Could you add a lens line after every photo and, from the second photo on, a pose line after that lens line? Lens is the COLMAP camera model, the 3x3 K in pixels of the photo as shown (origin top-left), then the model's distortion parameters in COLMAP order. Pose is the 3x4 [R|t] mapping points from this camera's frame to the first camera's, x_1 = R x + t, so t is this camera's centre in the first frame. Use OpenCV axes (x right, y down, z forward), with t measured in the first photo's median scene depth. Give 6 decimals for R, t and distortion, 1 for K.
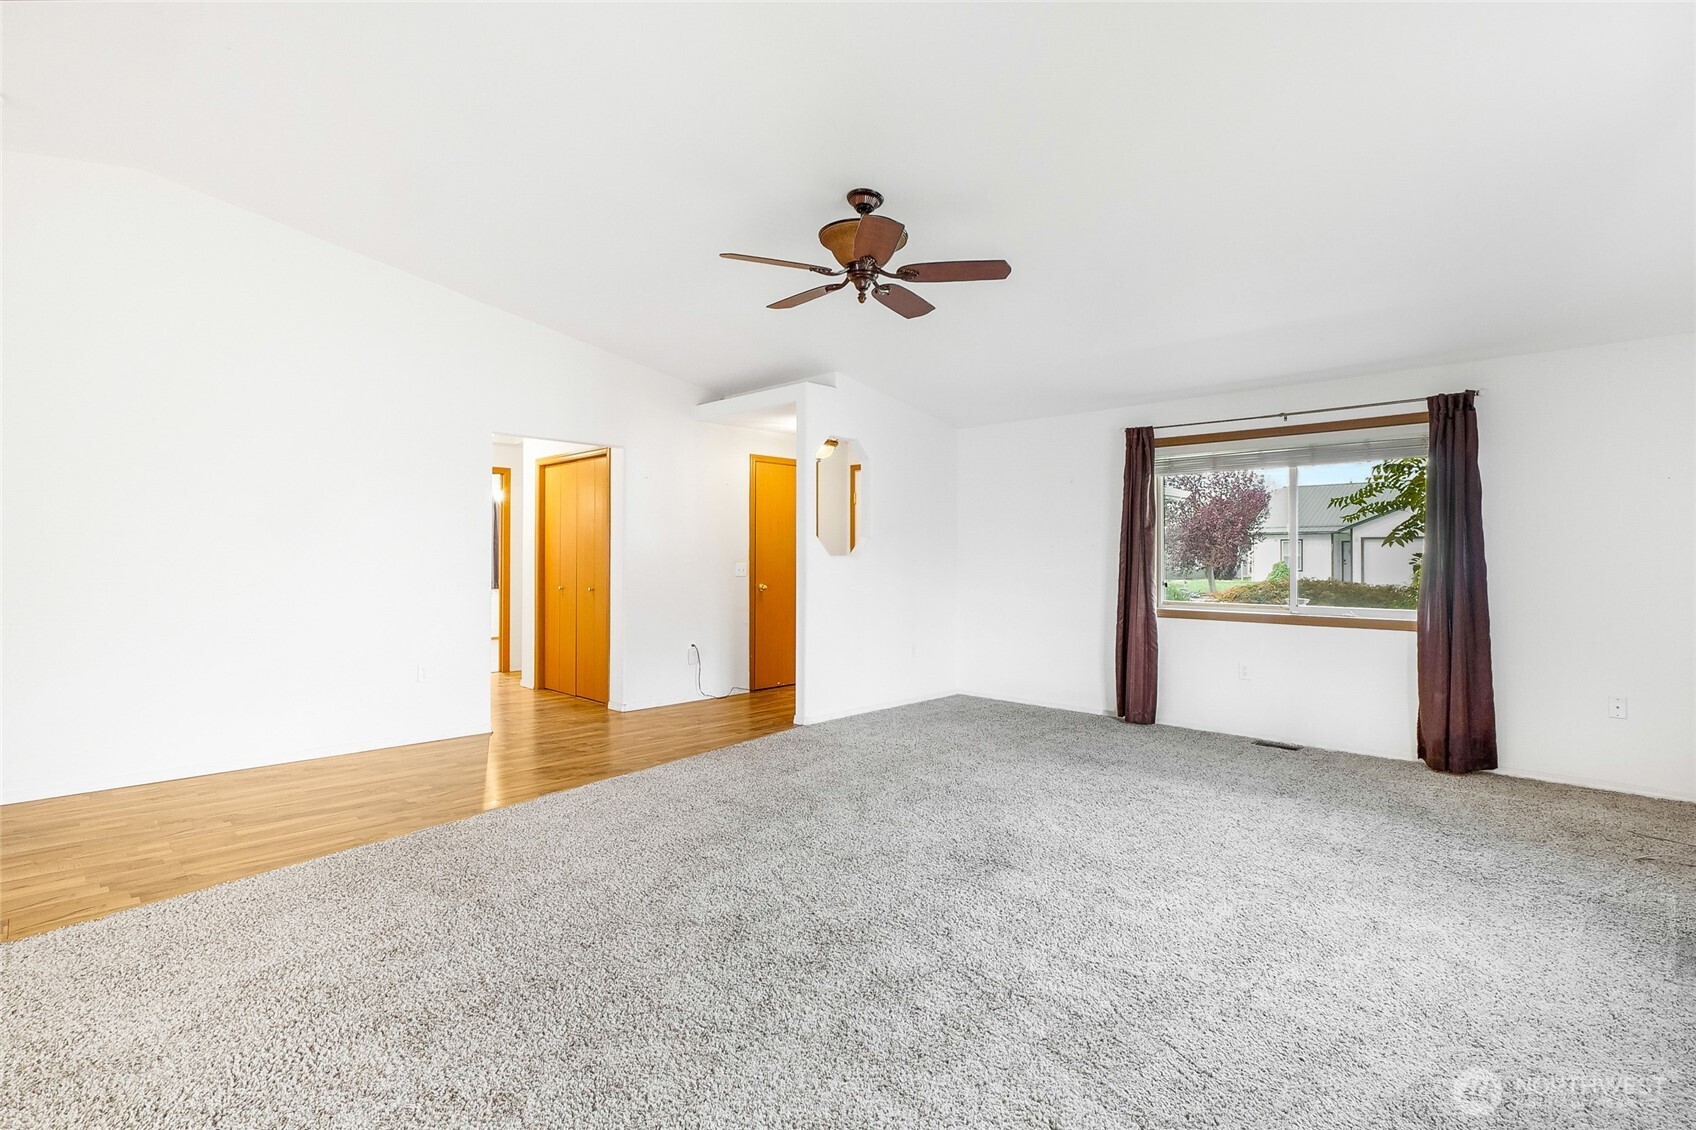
lens RADIAL K [[801.7, 0, 836.0], [0, 801.7, 552.9], [0, 0, 1]] dist [-0.003654, 0.001686]
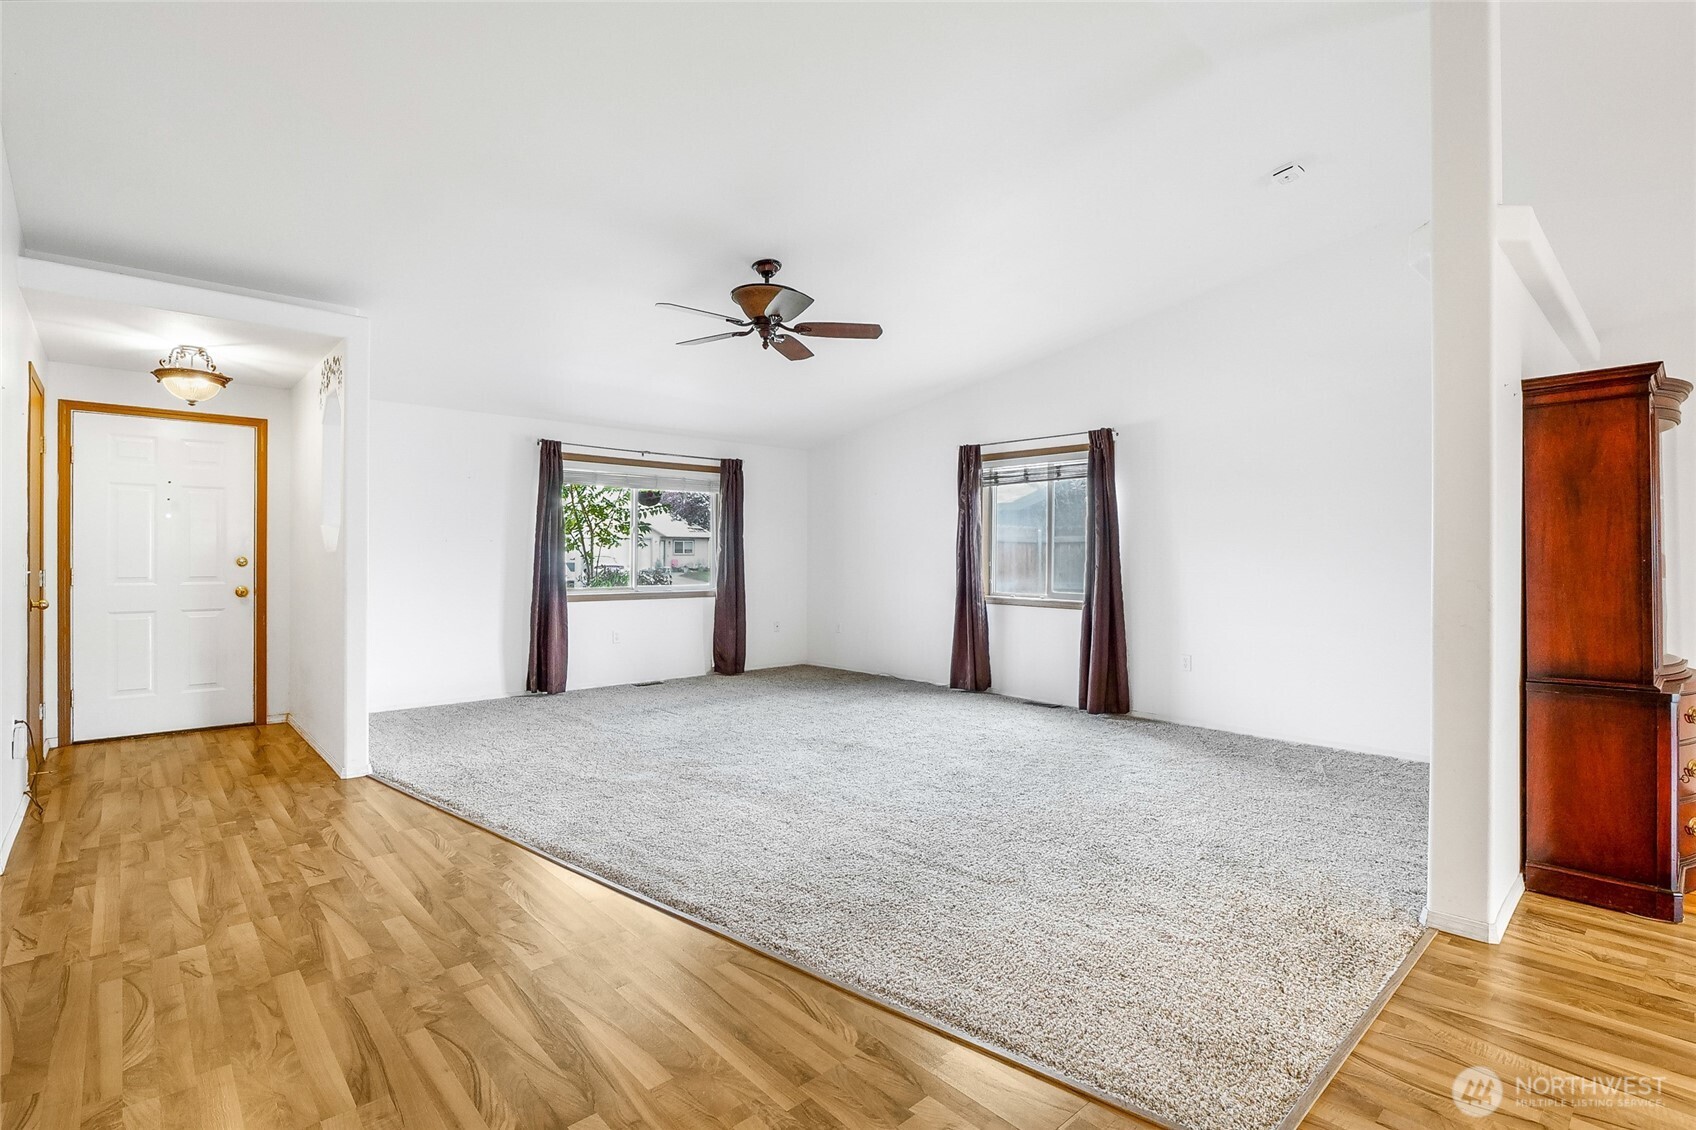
lens RADIAL K [[801.7, 0, 836.0], [0, 801.7, 552.9], [0, 0, 1]] dist [-0.003654, 0.001686]
pose [[0.065080, -0.000483, 0.997880, -0.927040], [-0.014429, 0.999895, 0.001425, -0.000961], [-0.997776, -0.014491, 0.065066, 0.623096]]
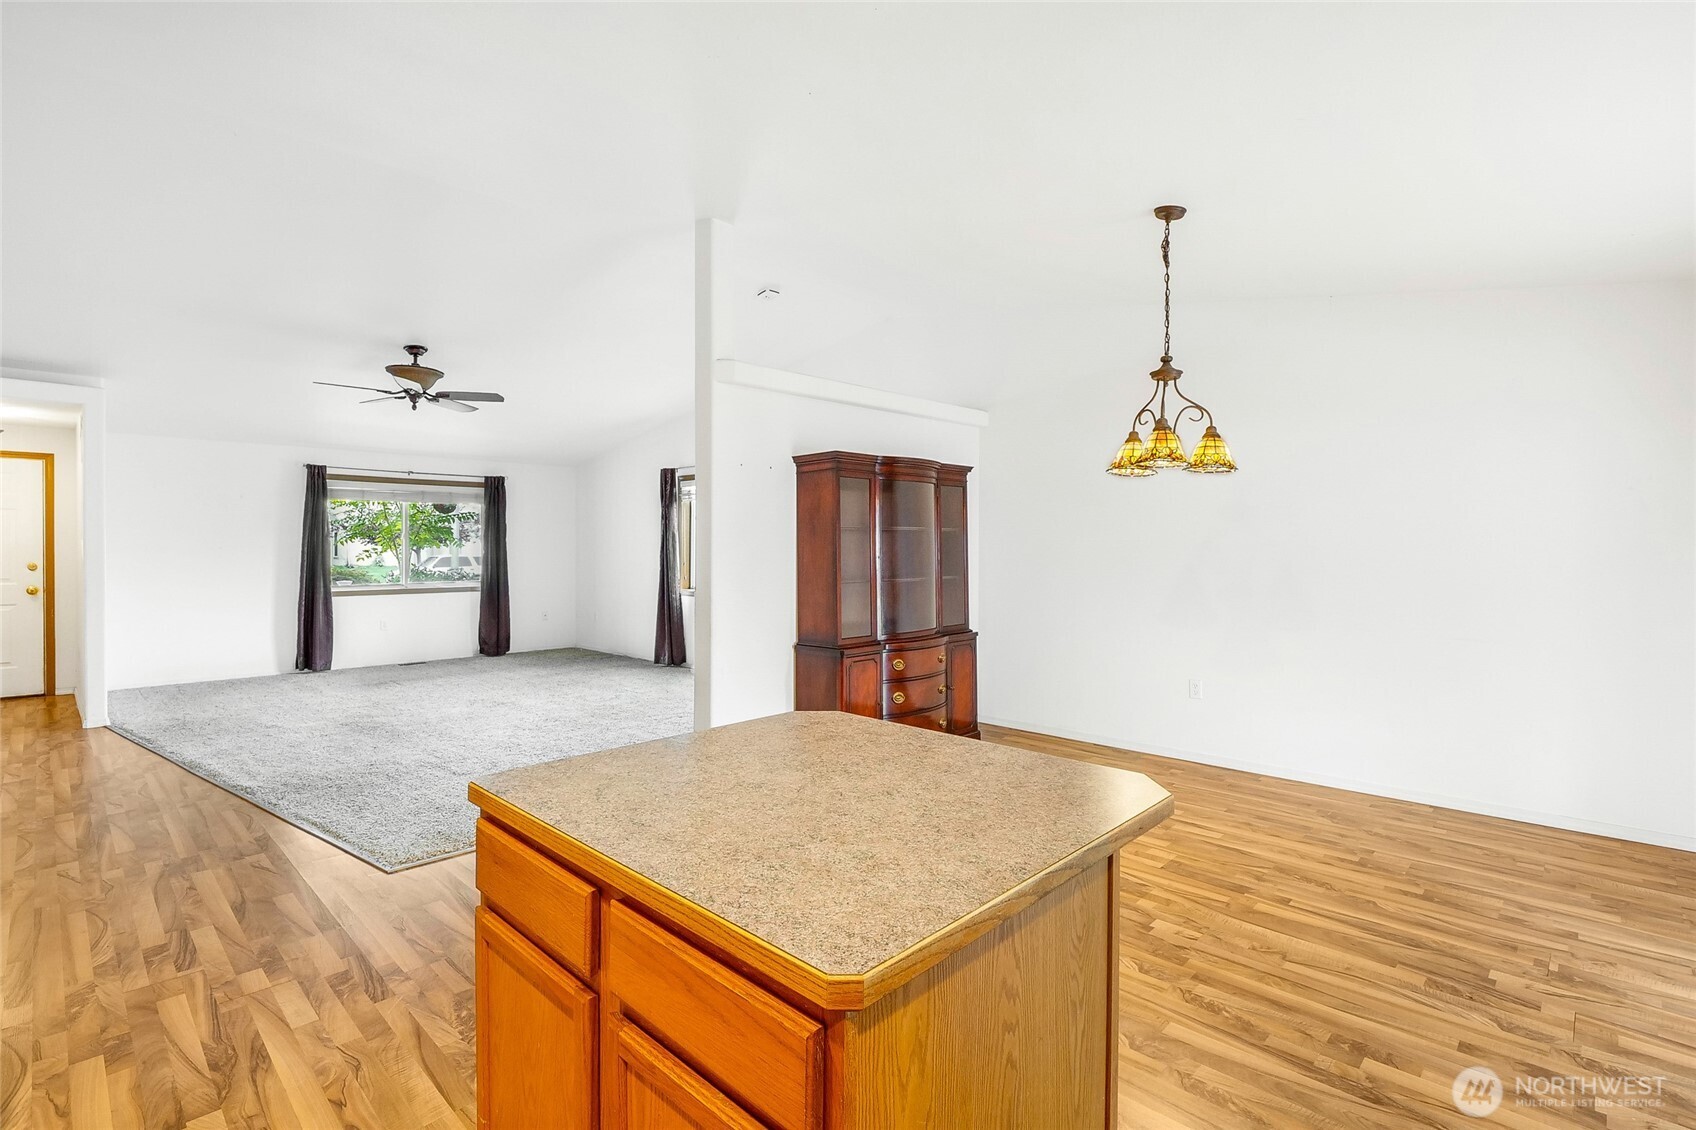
lens RADIAL K [[797.7, 0, 847.1], [0, 797.7, 547.7], [0, 0, 1]] dist [-0.012141, -0.000895]
pose [[-0.004457, -0.006422, 0.999969, -1.272424], [-0.010957, 0.999920, 0.006373, -0.034664], [-0.999930, -0.010928, -0.004527, 0.072649]]
